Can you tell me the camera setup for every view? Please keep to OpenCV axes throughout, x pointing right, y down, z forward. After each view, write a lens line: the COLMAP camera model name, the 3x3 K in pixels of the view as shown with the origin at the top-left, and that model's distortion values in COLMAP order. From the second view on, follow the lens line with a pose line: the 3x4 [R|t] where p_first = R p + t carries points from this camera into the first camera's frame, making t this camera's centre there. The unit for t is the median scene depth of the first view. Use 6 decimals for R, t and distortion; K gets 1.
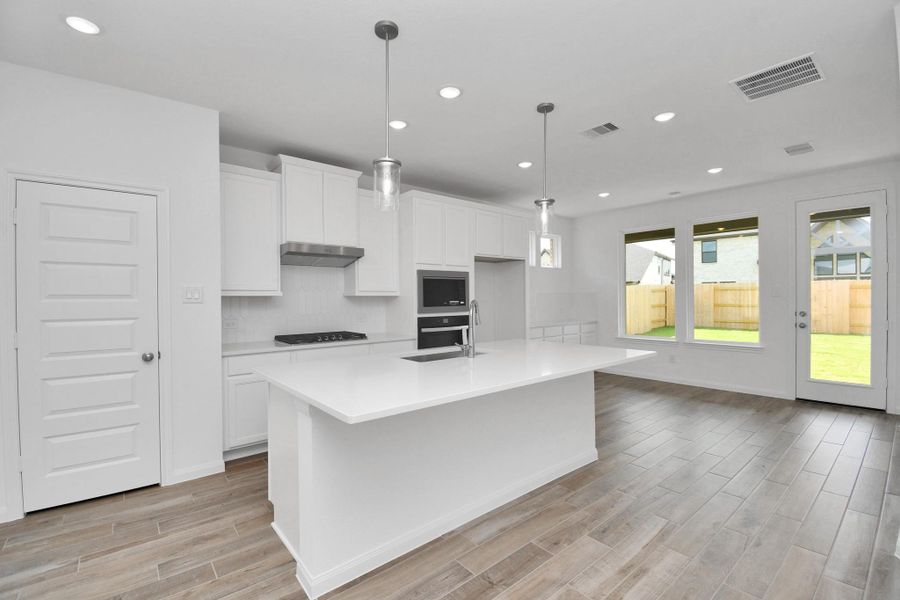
lens RADIAL K [[397.6, 0, 443.3], [0, 397.6, 303.2], [0, 0, 1]] dist [-0.000198, -0.000151]
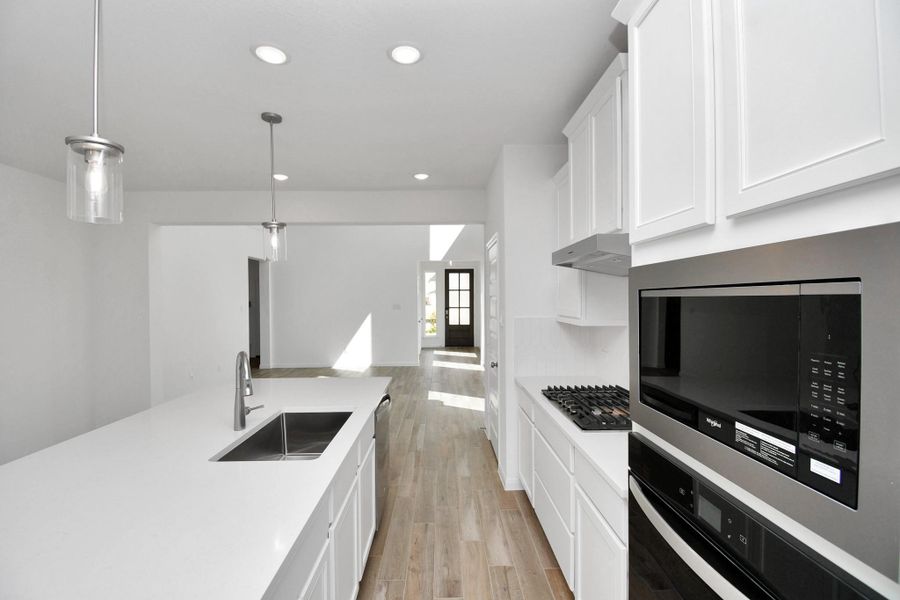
lens RADIAL K [[394.1, 0, 449.0], [0, 394.1, 301.4], [0, 0, 1]] dist [0.002505, -0.016027]
pose [[-0.618195, 0.018485, -0.785808, 0.229188], [0.006384, 0.999809, 0.018497, -0.062101], [0.785999, 0.006418, -0.618194, 1.005211]]
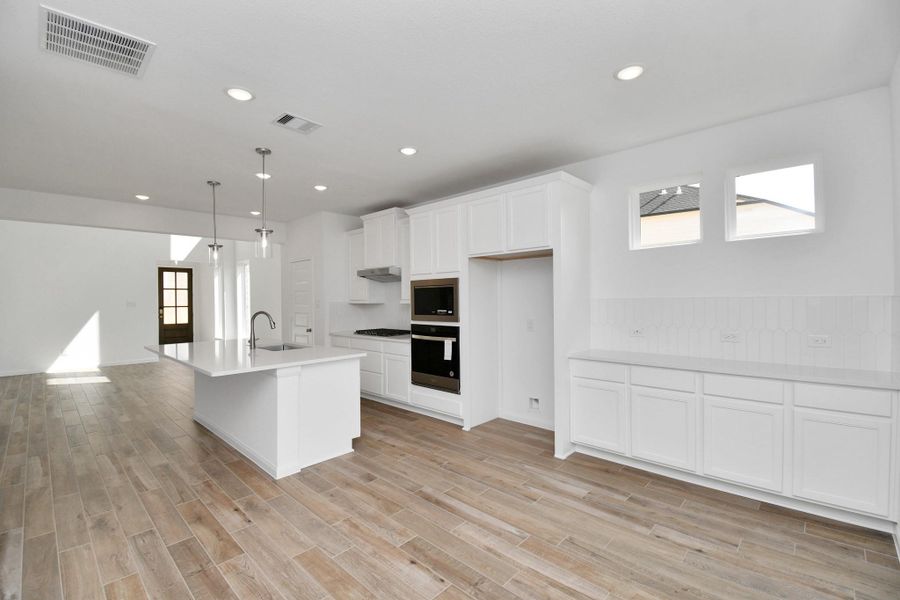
lens RADIAL K [[397.6, 0, 443.3], [0, 397.6, 303.2], [0, 0, 1]] dist [-0.000198, -0.000151]
pose [[0.116816, 0.019228, -0.992967, 0.972677], [0.003002, 0.999801, 0.019713, -0.040687], [0.993149, -0.005284, 0.116735, 0.900035]]
